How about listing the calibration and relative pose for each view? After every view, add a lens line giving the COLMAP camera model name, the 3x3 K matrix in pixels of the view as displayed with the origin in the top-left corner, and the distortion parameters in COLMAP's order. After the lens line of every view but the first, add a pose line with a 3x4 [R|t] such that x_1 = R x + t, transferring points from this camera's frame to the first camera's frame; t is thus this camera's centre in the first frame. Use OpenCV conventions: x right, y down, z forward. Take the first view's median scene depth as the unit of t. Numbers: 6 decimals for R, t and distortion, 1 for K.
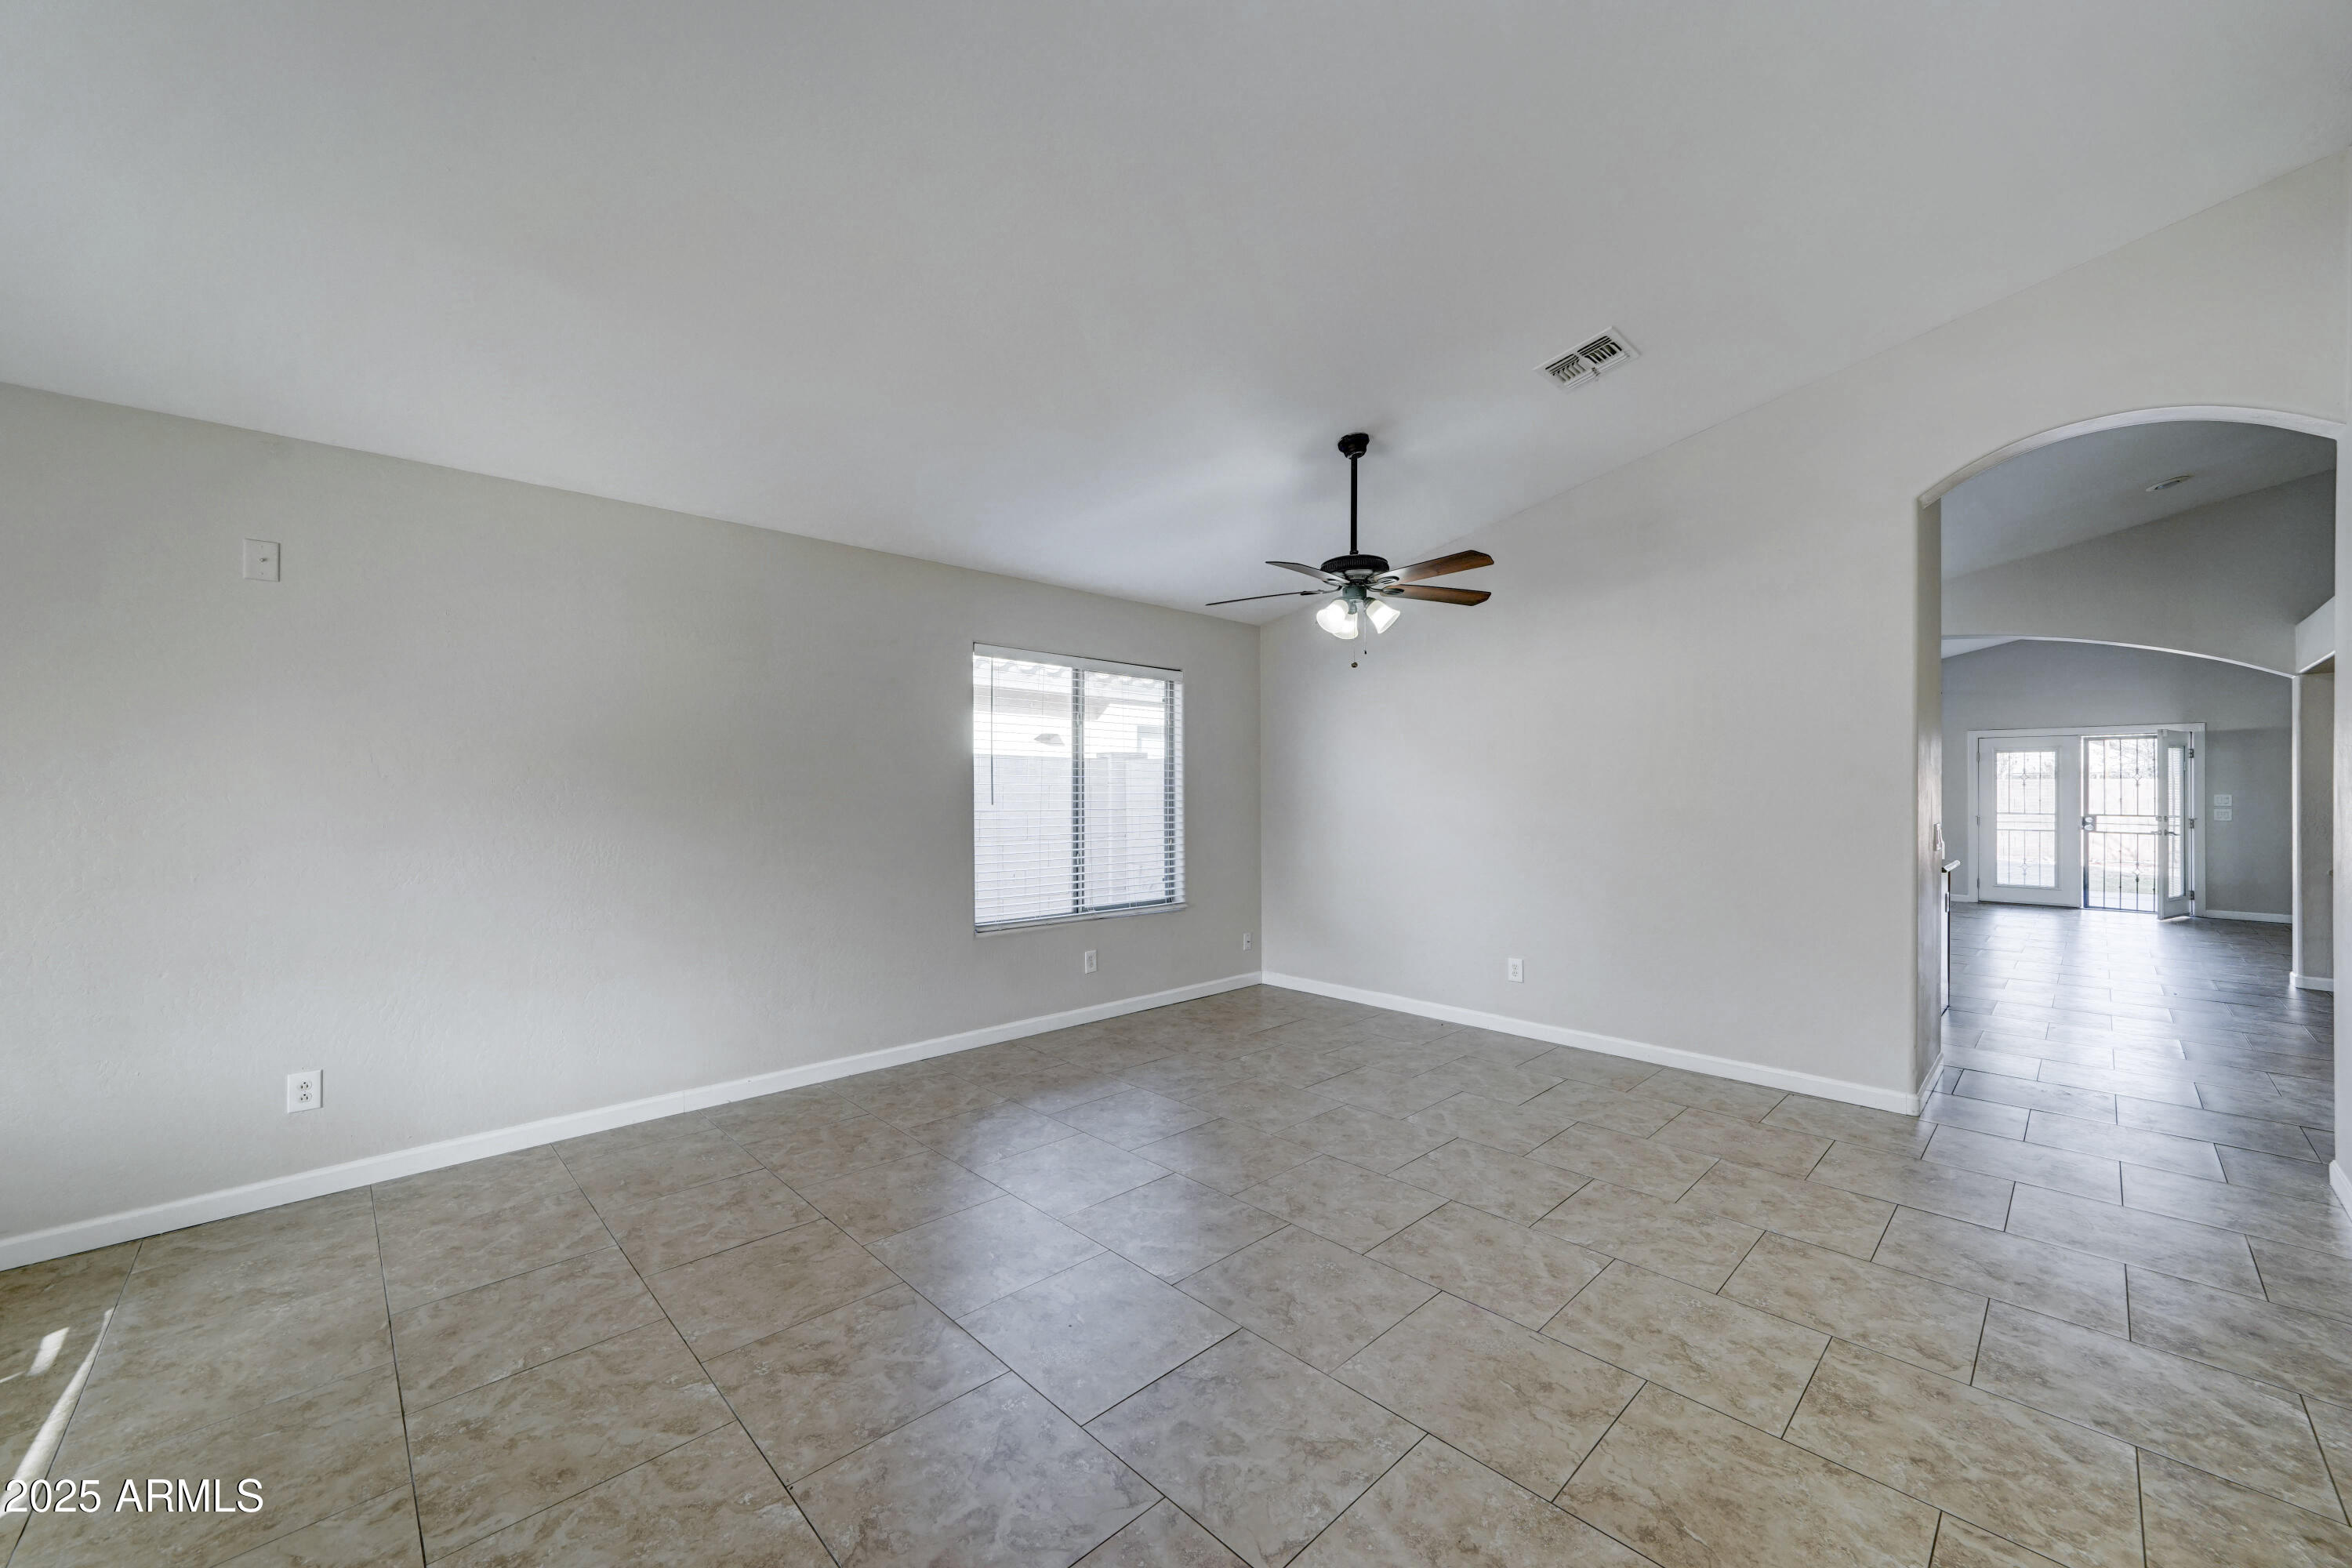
lens RADIAL K [[905.2, 0, 1160.2], [0, 905.2, 754.7], [0, 0, 1]] dist [-0.002181, -0.000346]
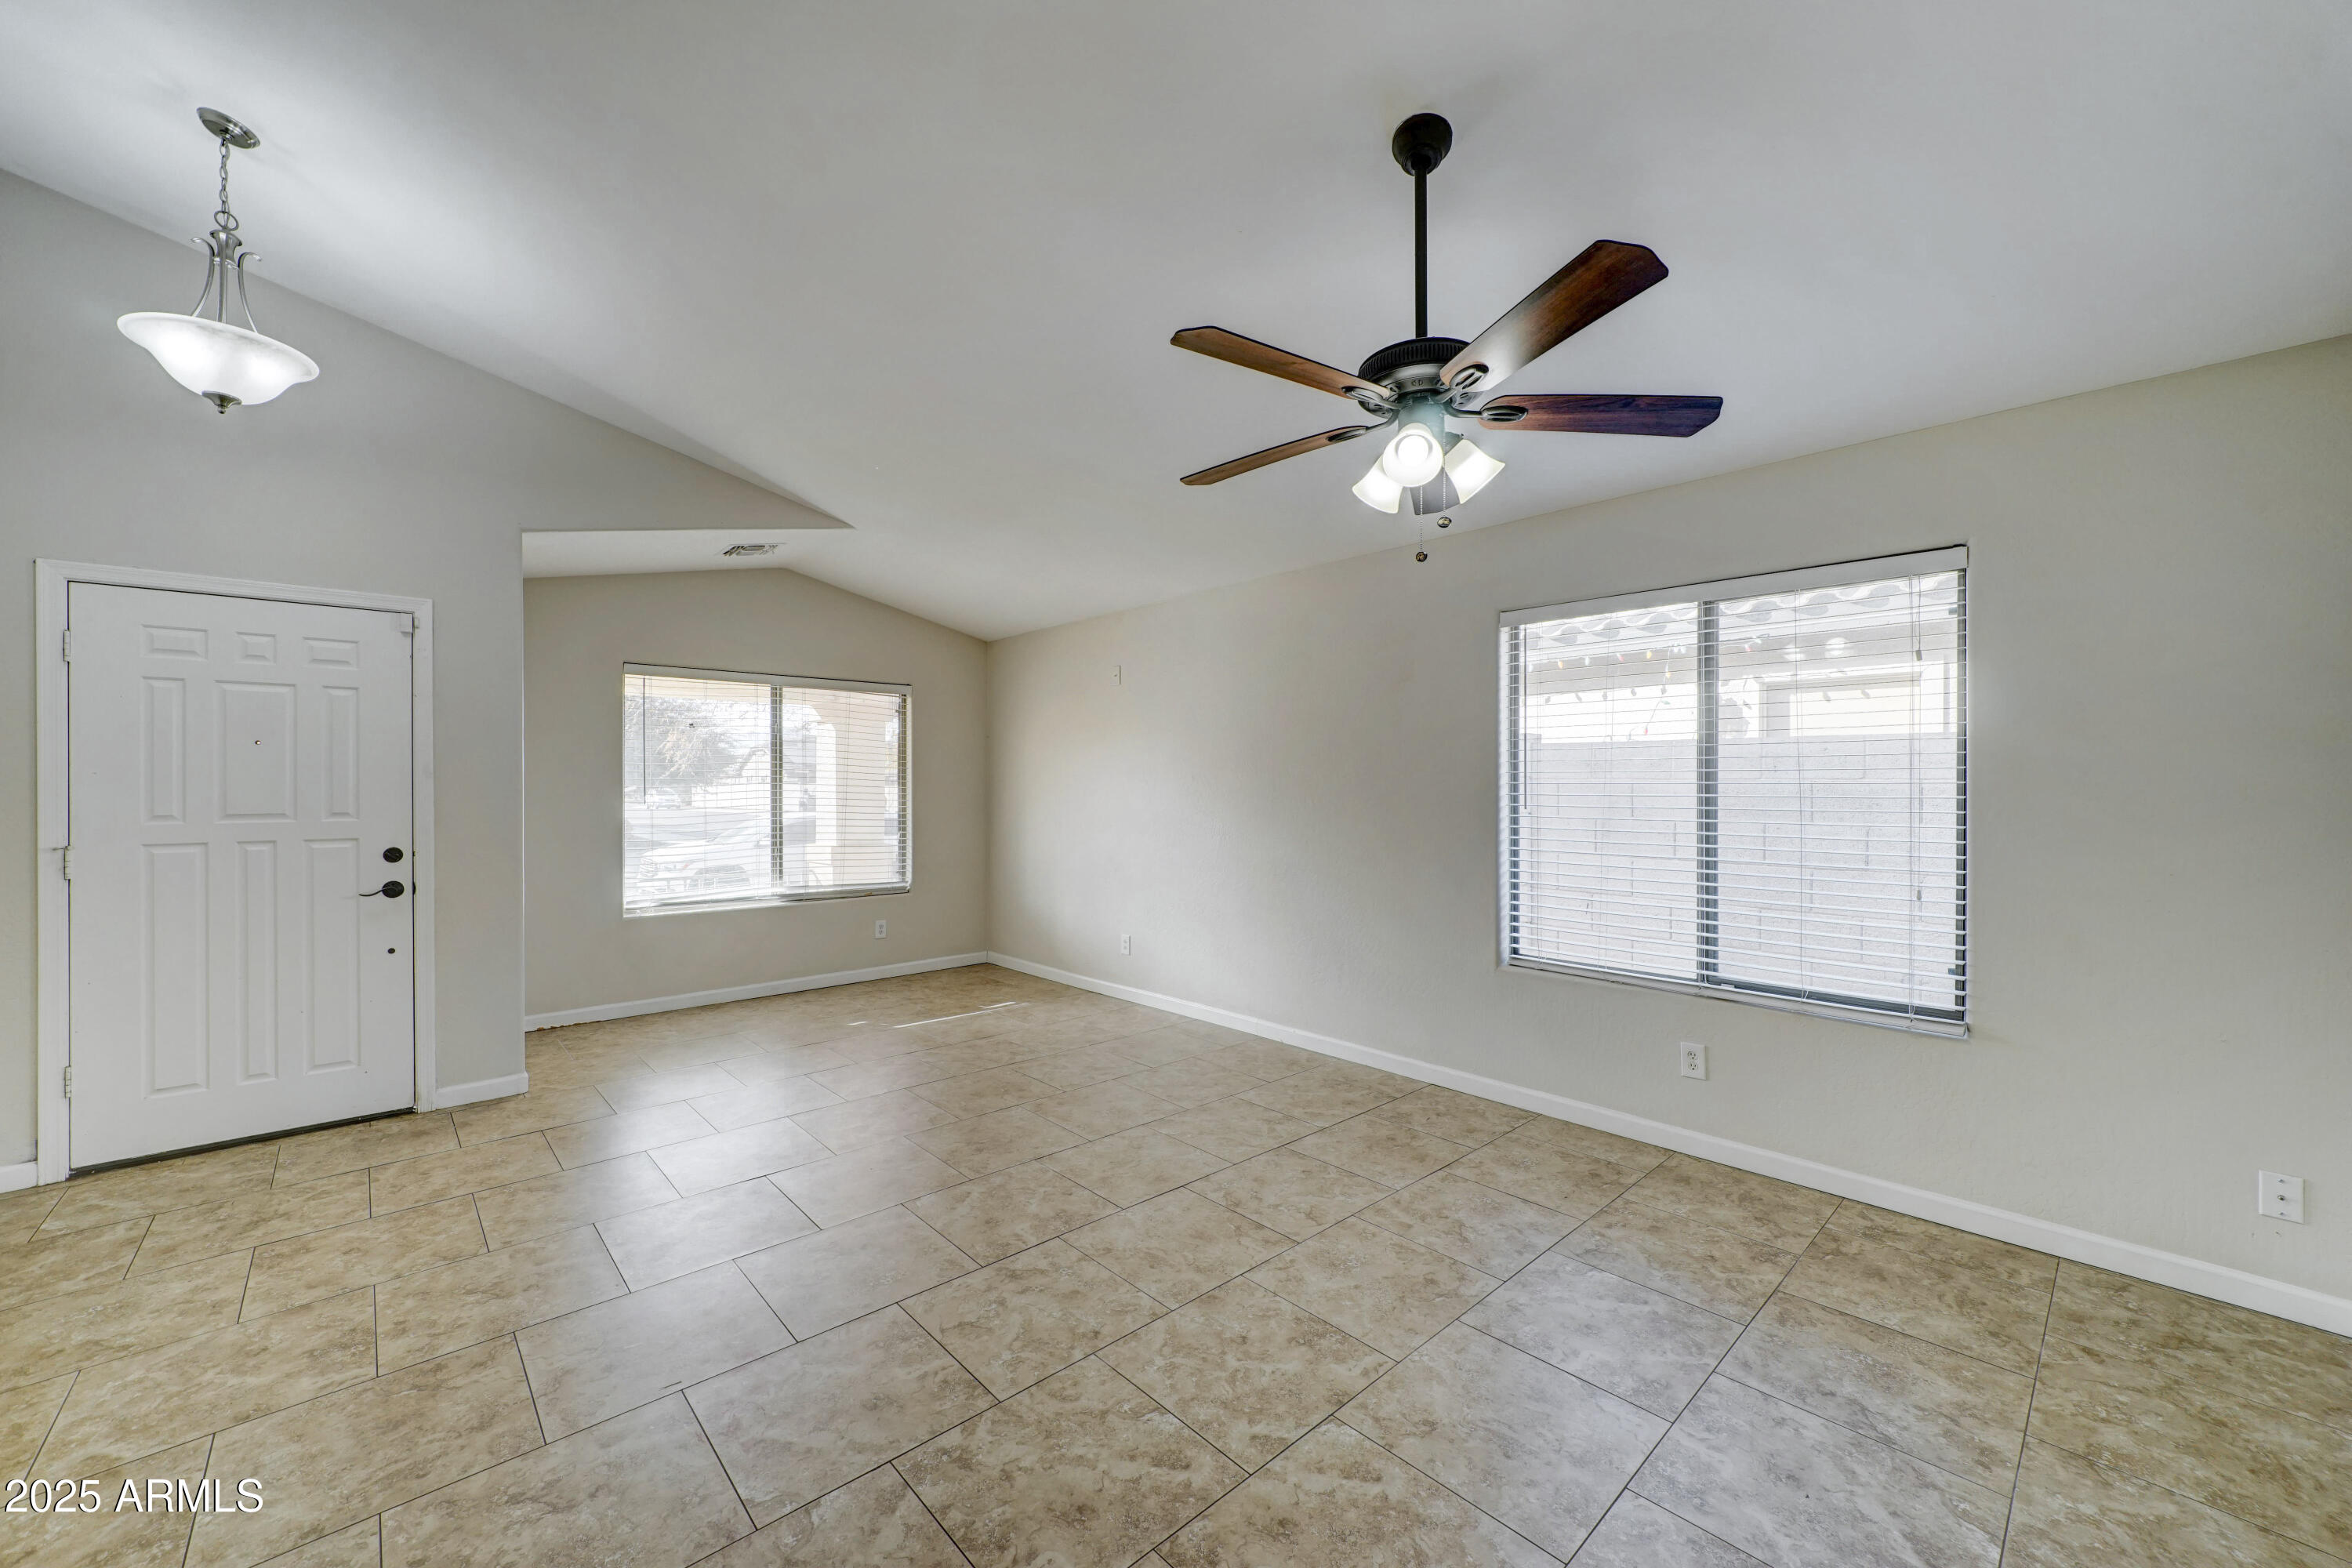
lens RADIAL K [[889.2, 0, 1176.0], [0, 889.2, 784.0], [0, 0, 1]] dist [-0.015429, 0.004834]
pose [[-0.016200, -0.004427, -0.999859, 0.880097], [0.041660, 0.999119, -0.005098, 0.034370], [0.999000, -0.041737, -0.016001, 1.039378]]
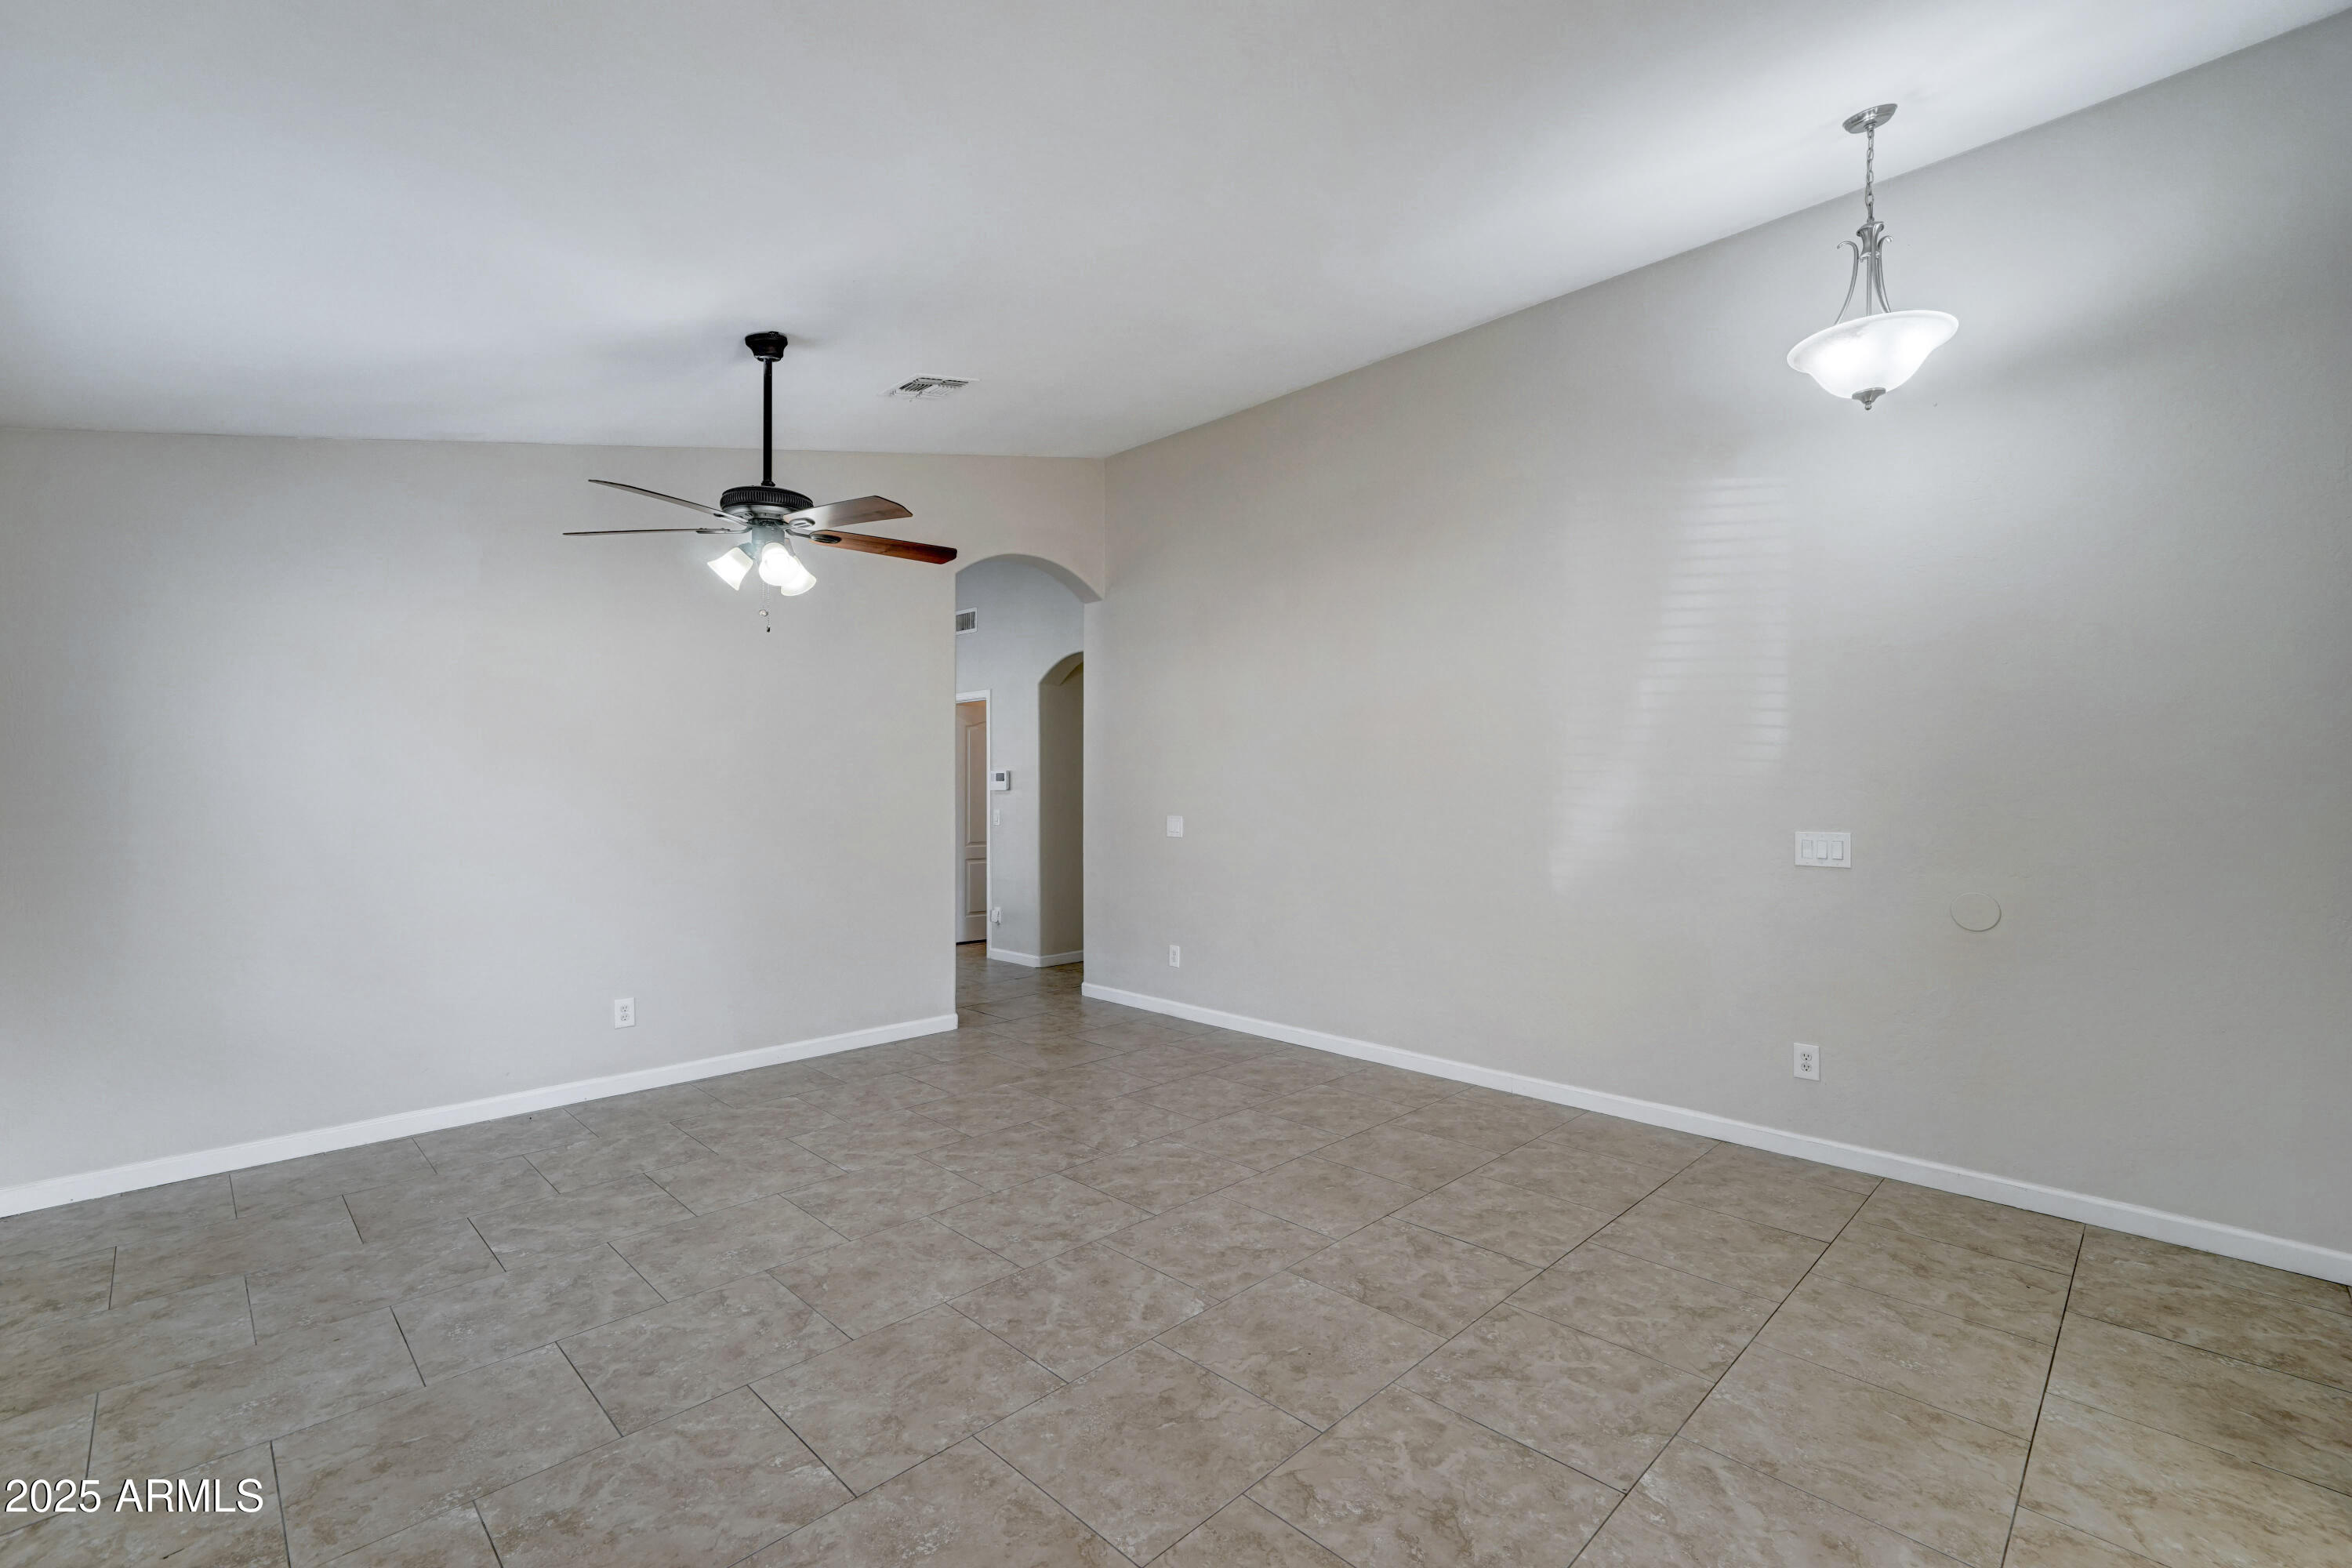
lens RADIAL K [[1010.4, 0, 1176.0], [0, 1010.4, 784.0], [0, 0, 1]] dist [0.000772, 0.009663]
pose [[-0.027065, 0.005369, 0.999619, -0.795849], [-0.040035, 0.999177, -0.006450, 0.027704], [-0.998832, -0.040194, -0.026827, 0.811915]]
